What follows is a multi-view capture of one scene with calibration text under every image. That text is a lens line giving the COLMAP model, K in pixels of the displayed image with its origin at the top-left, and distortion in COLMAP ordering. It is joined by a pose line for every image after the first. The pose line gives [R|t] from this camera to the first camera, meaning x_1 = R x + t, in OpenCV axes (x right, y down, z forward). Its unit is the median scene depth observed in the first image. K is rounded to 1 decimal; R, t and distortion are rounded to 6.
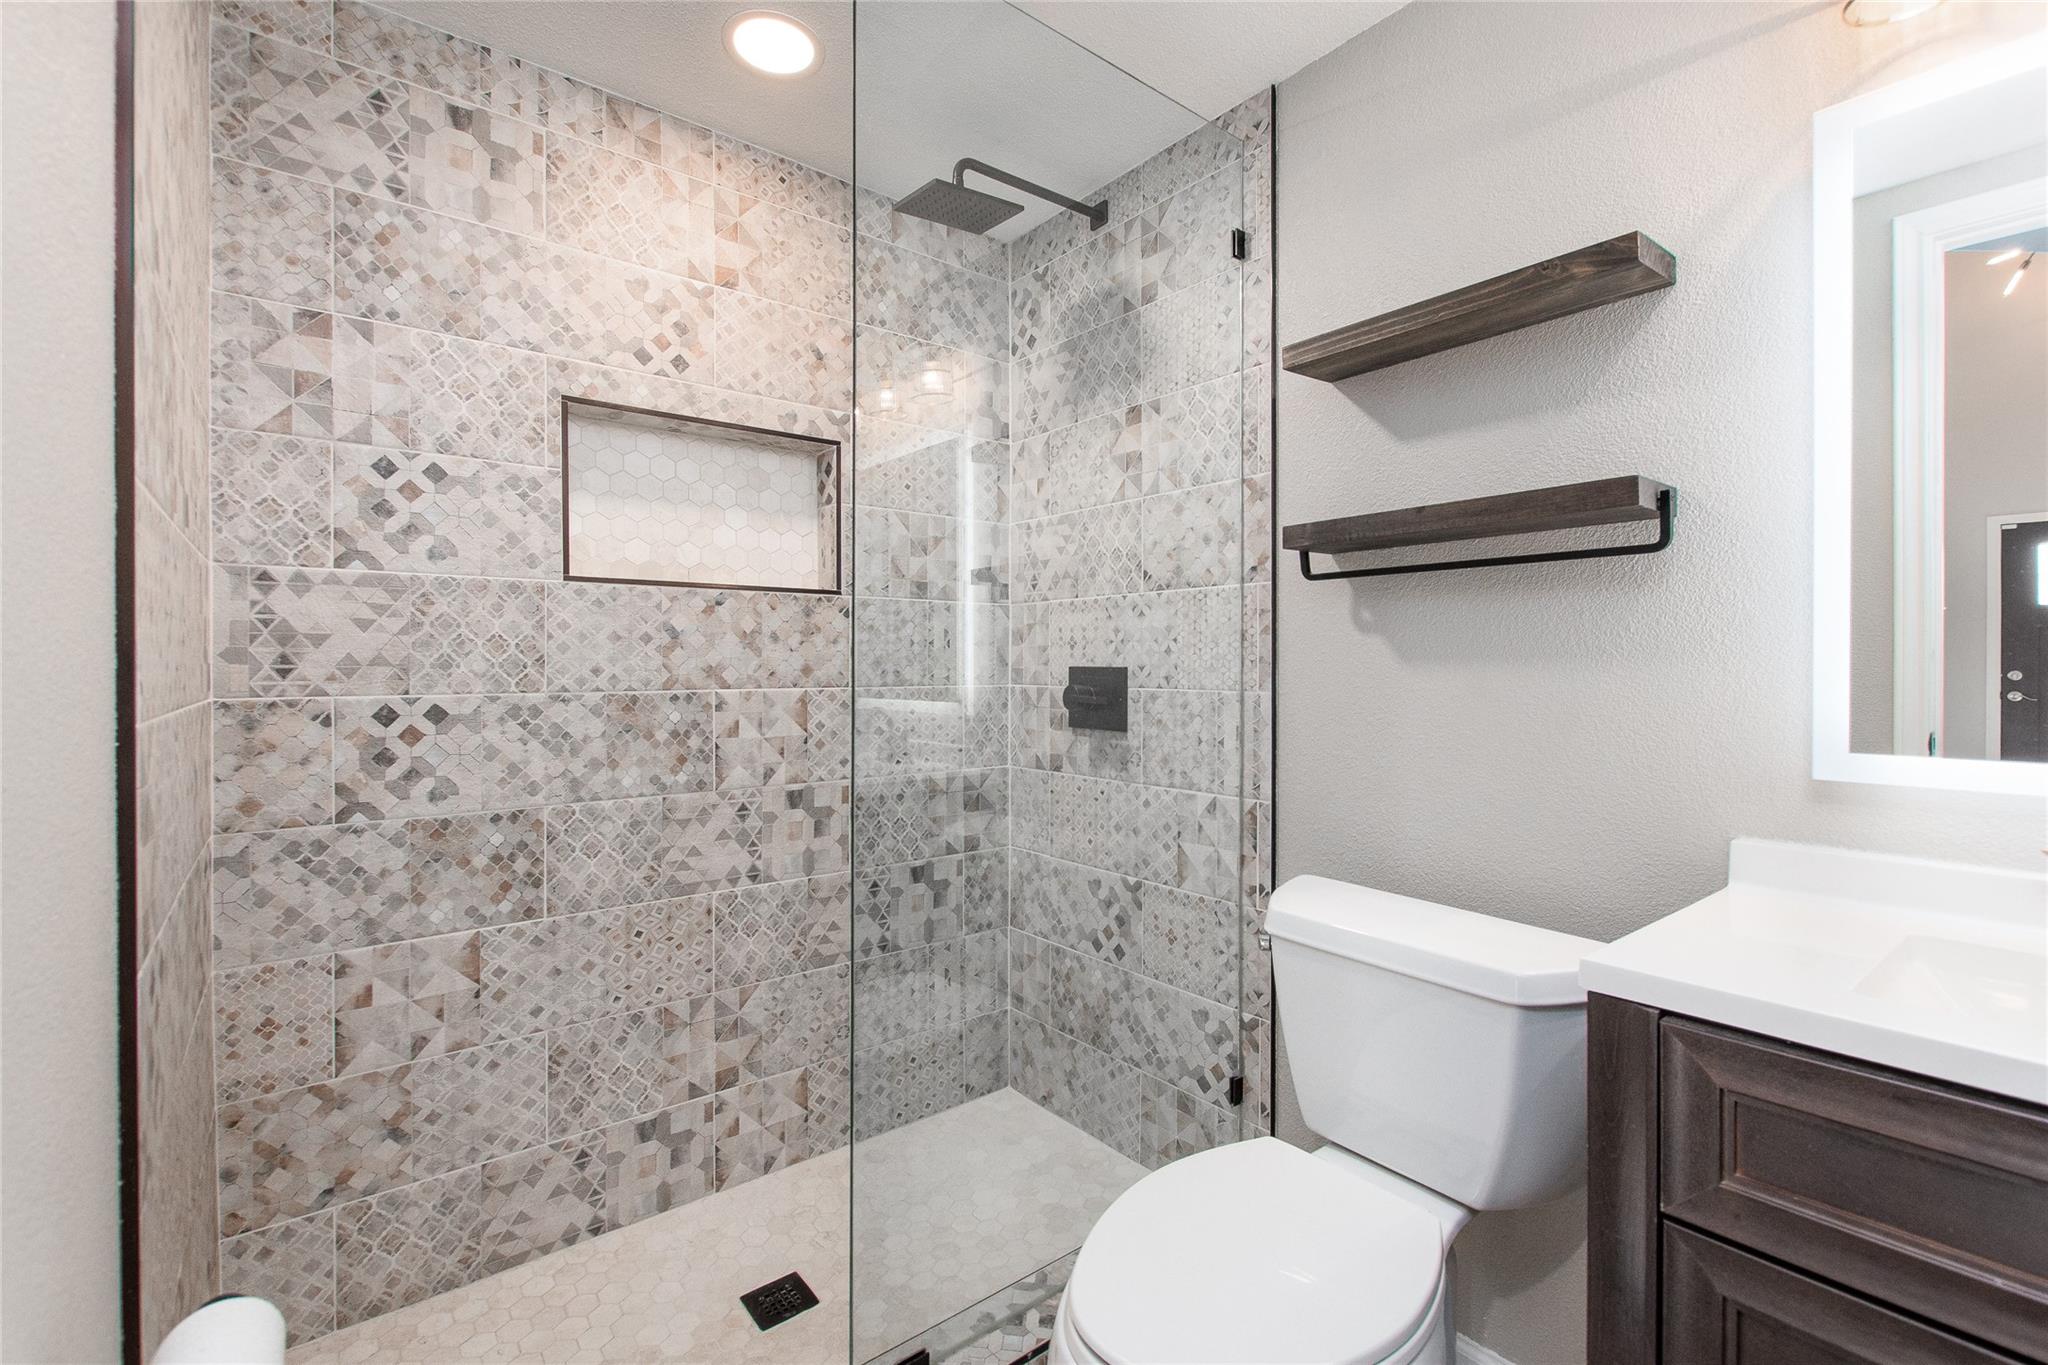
lens RADIAL K [[903.0, 0, 1024.3], [0, 903.0, 675.0], [0, 0, 1]] dist [-0.034676, 0.000677]
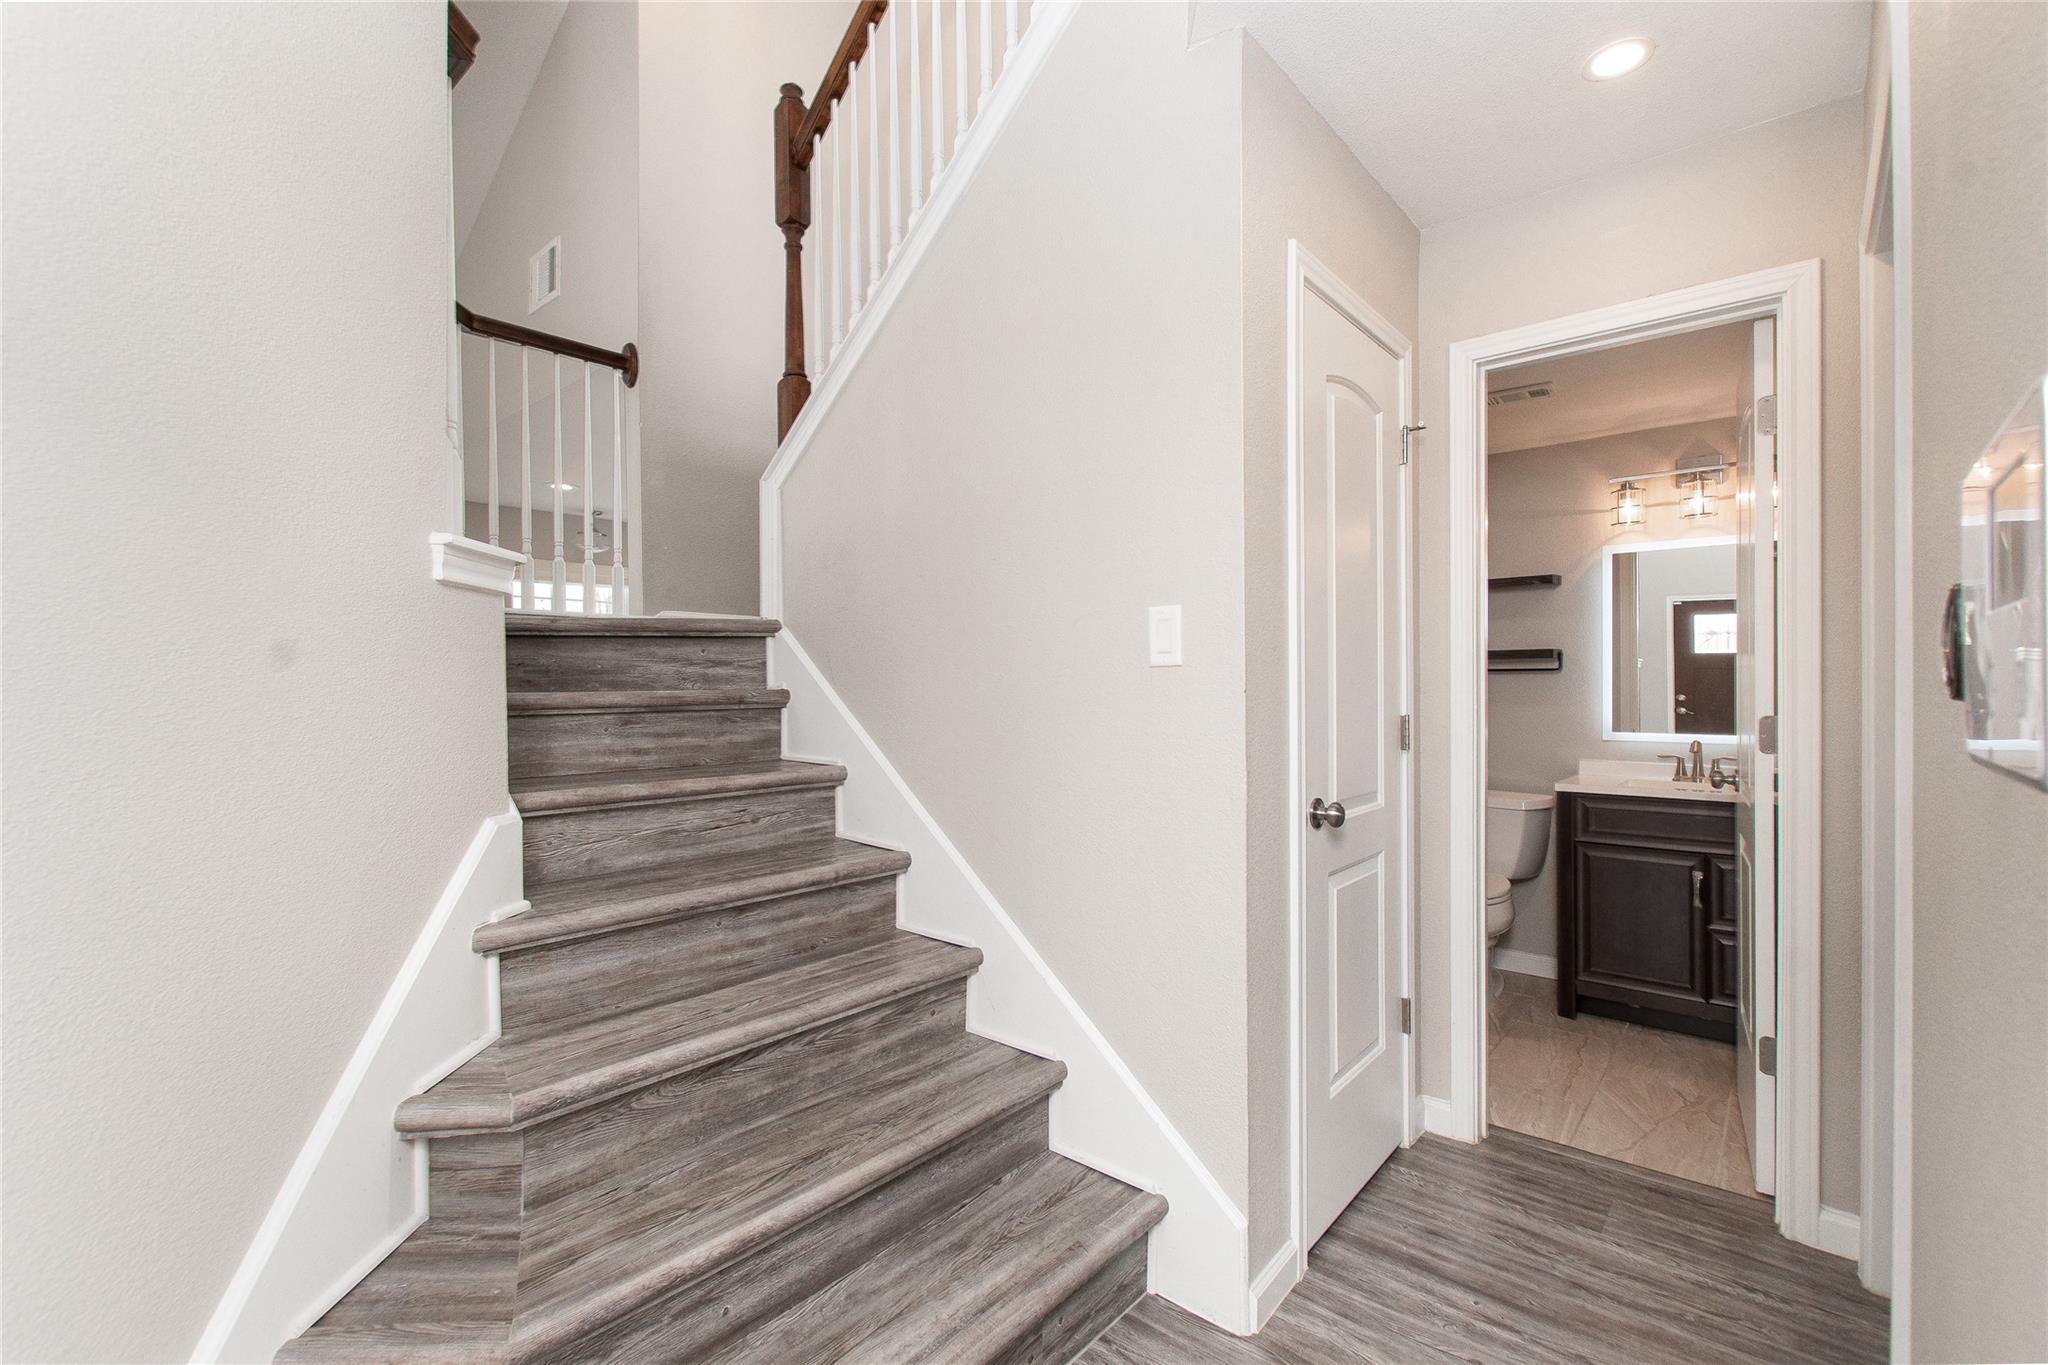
lens RADIAL K [[903.0, 0, 1024.3], [0, 903.0, 675.0], [0, 0, 1]] dist [-0.034676, 0.000677]
pose [[0.980029, 0.003109, 0.198832, -1.914200], [0.000341, 0.999850, -0.017313, -0.064878], [-0.198856, 0.017035, 0.979881, -1.878561]]
